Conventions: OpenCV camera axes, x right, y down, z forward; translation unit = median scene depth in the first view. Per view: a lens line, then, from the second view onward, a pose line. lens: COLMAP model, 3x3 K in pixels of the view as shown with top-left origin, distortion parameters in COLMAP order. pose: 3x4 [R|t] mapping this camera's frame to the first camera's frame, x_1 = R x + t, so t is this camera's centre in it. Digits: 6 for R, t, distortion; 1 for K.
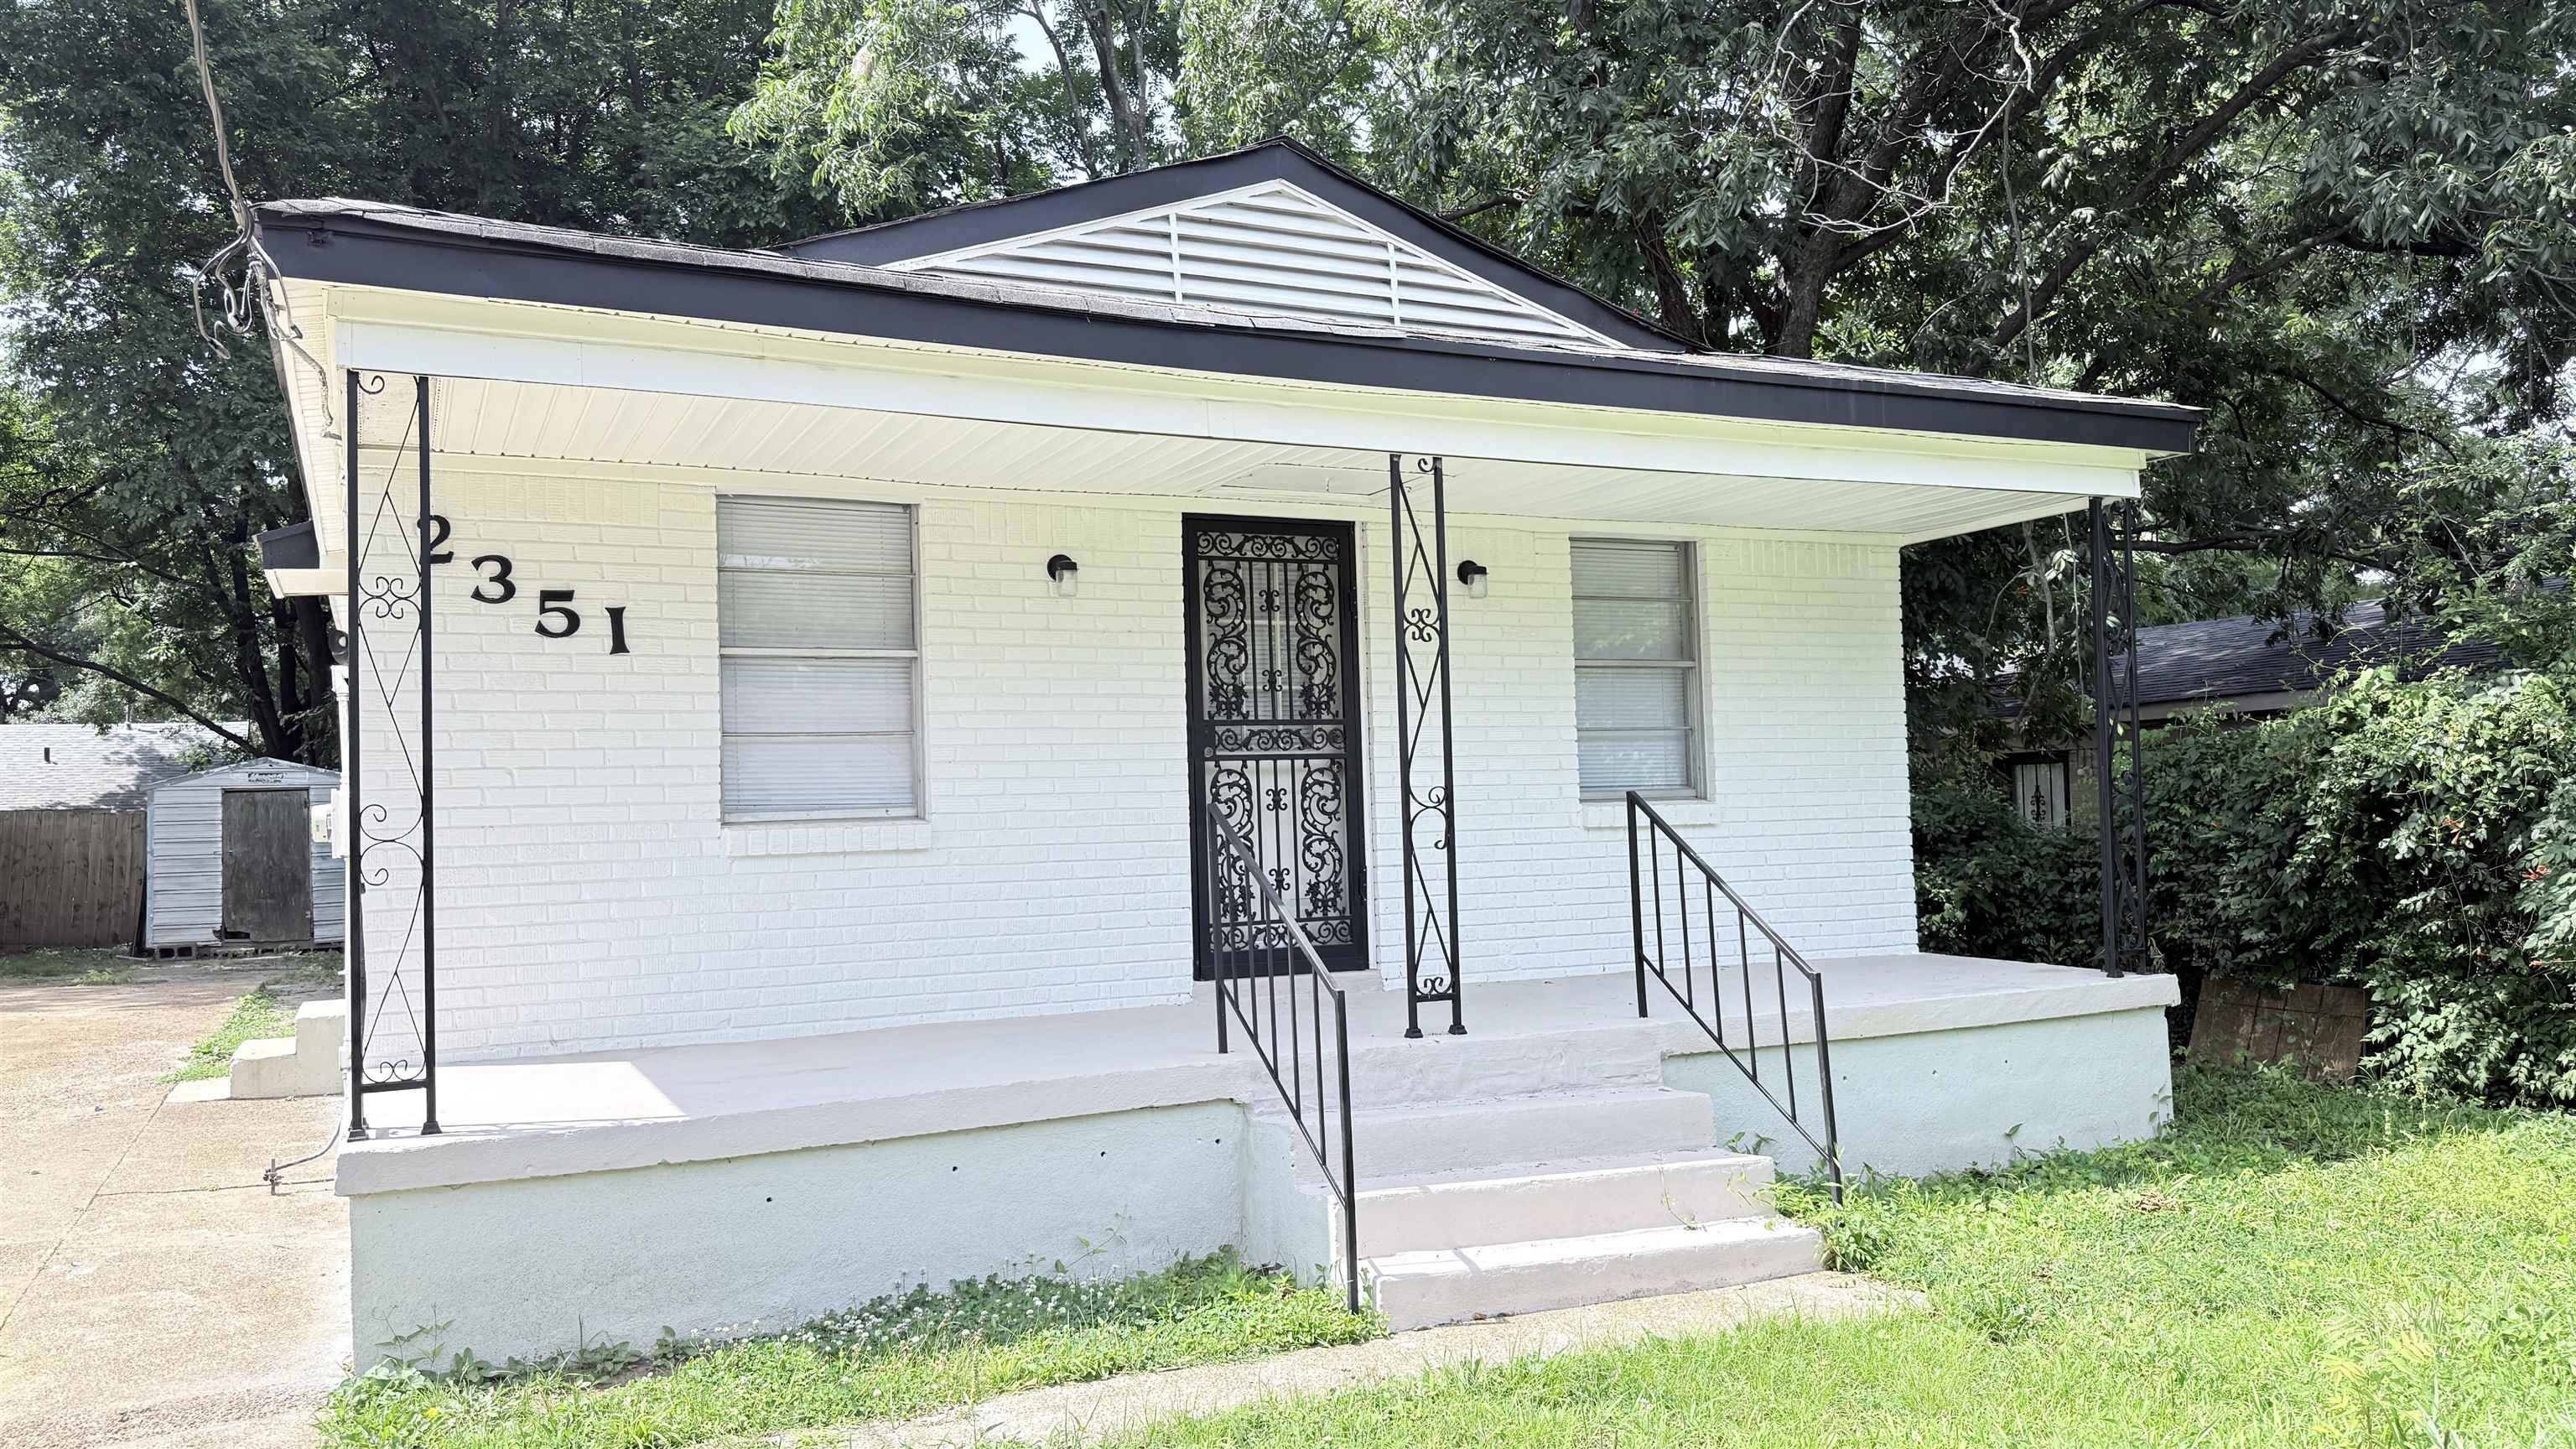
lens RADIAL K [[1824.0, 0, 1278.4], [0, 1824.0, 721.9], [0, 0, 1]] dist [0.027268, -0.008699]
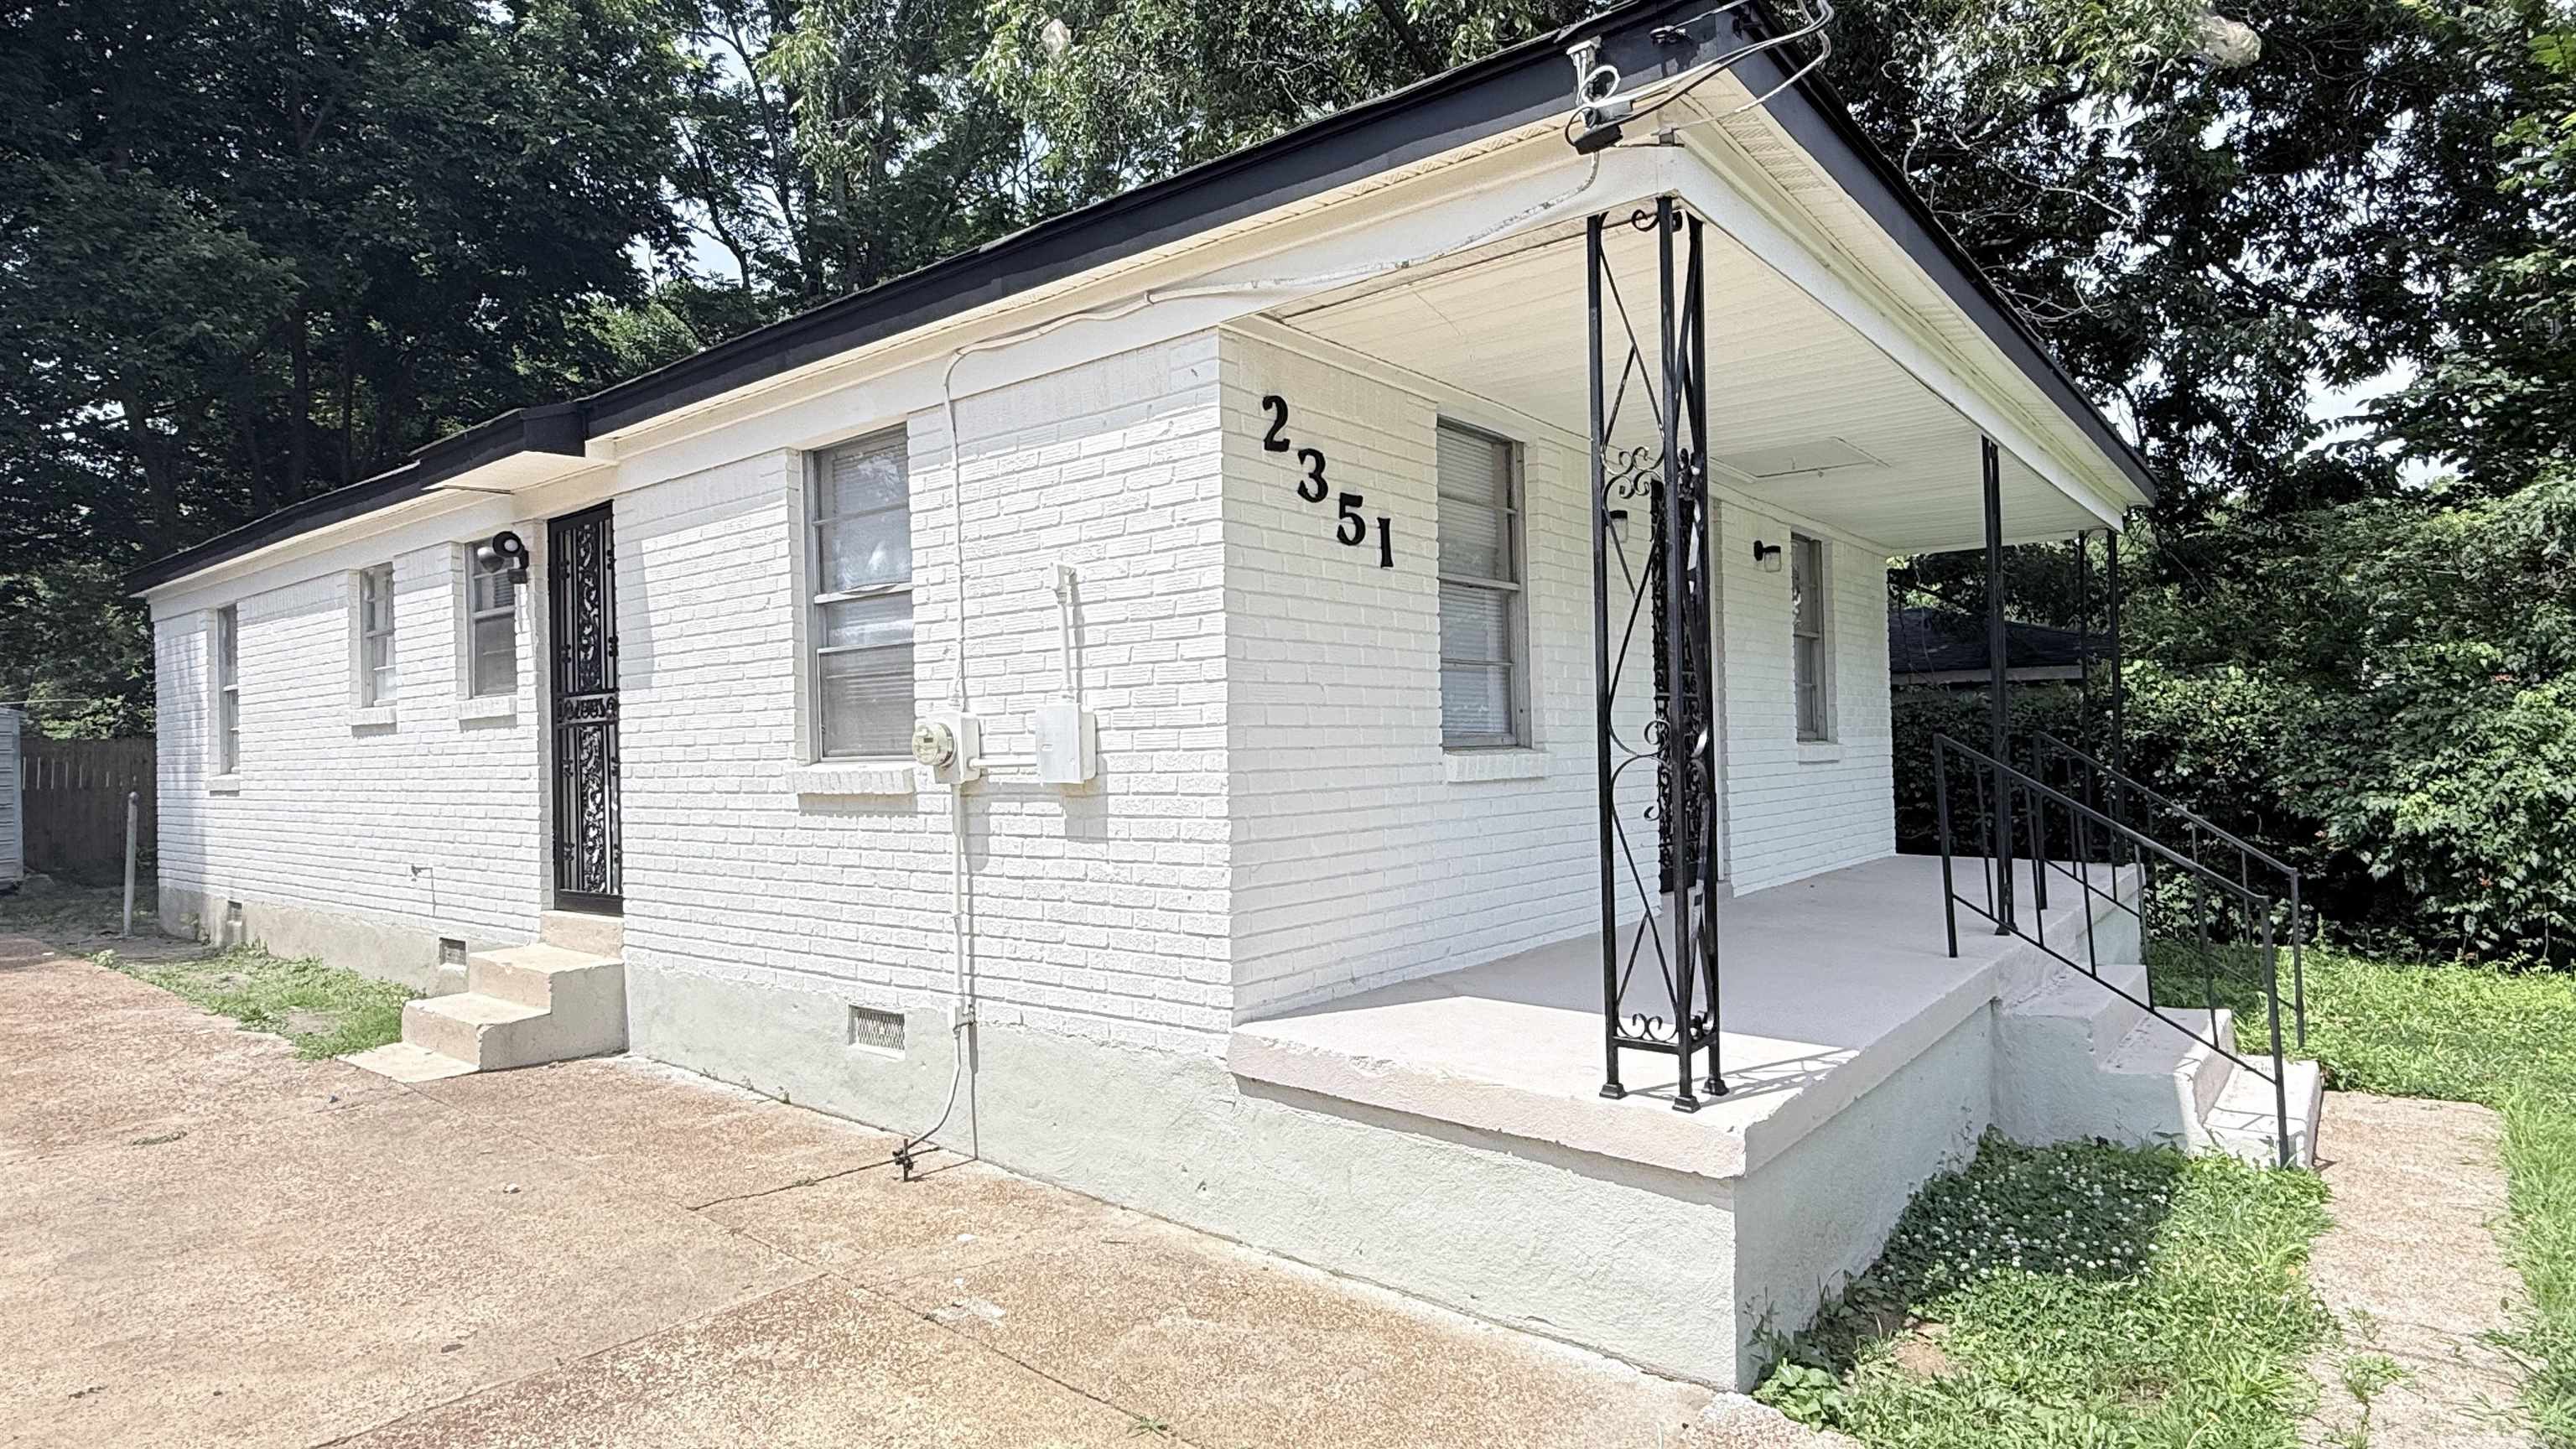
lens RADIAL K [[1361.8, 0, 1275.1], [0, 1361.8, 723.5], [0, 0, 1]] dist [-0.001151, 0.000834]
pose [[0.901901, 0.017341, 0.431595, -0.607753], [-0.026328, 0.999543, 0.014858, 0.029174], [-0.431140, -0.024763, 0.901945, 0.330518]]
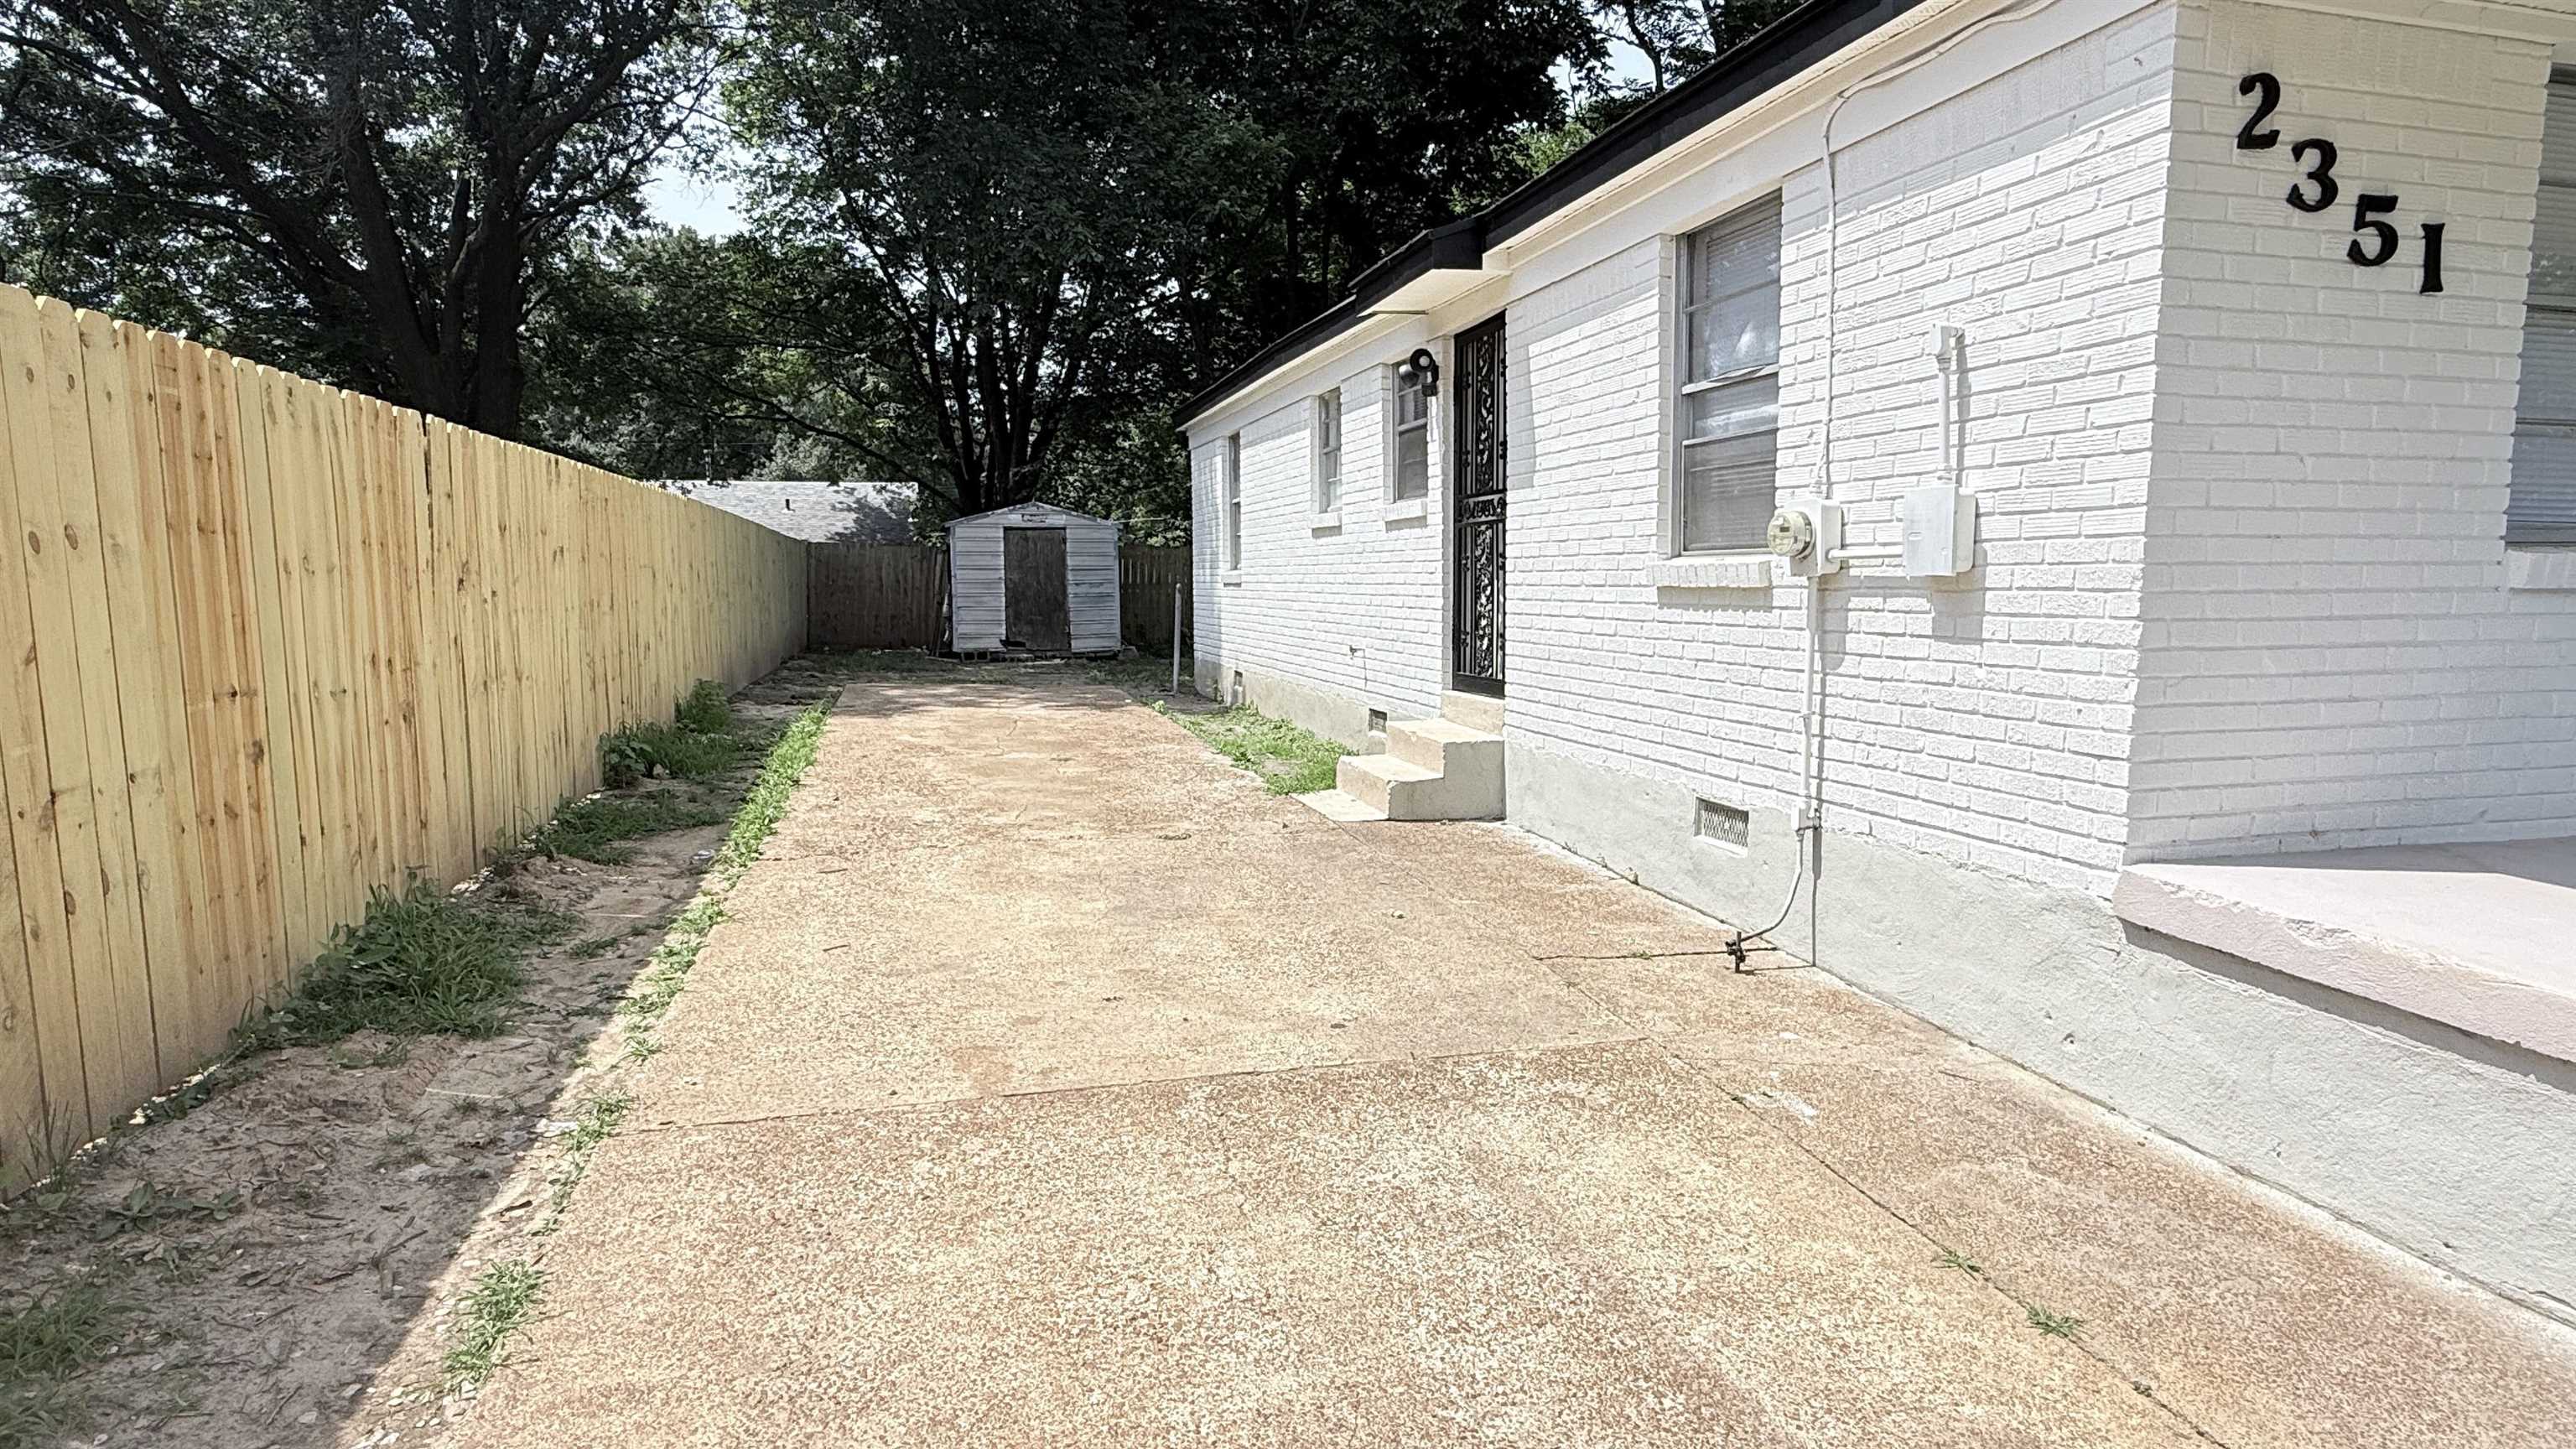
lens RADIAL K [[1361.8, 0, 1287.0], [0, 1361.8, 716.7], [0, 0, 1]] dist [-0.001151, 0.000834]
pose [[0.983550, 0.042987, -0.175445, -0.587971], [-0.014867, 0.987239, 0.158548, 0.039534], [0.180022, -0.153331, 0.971639, 0.333768]]
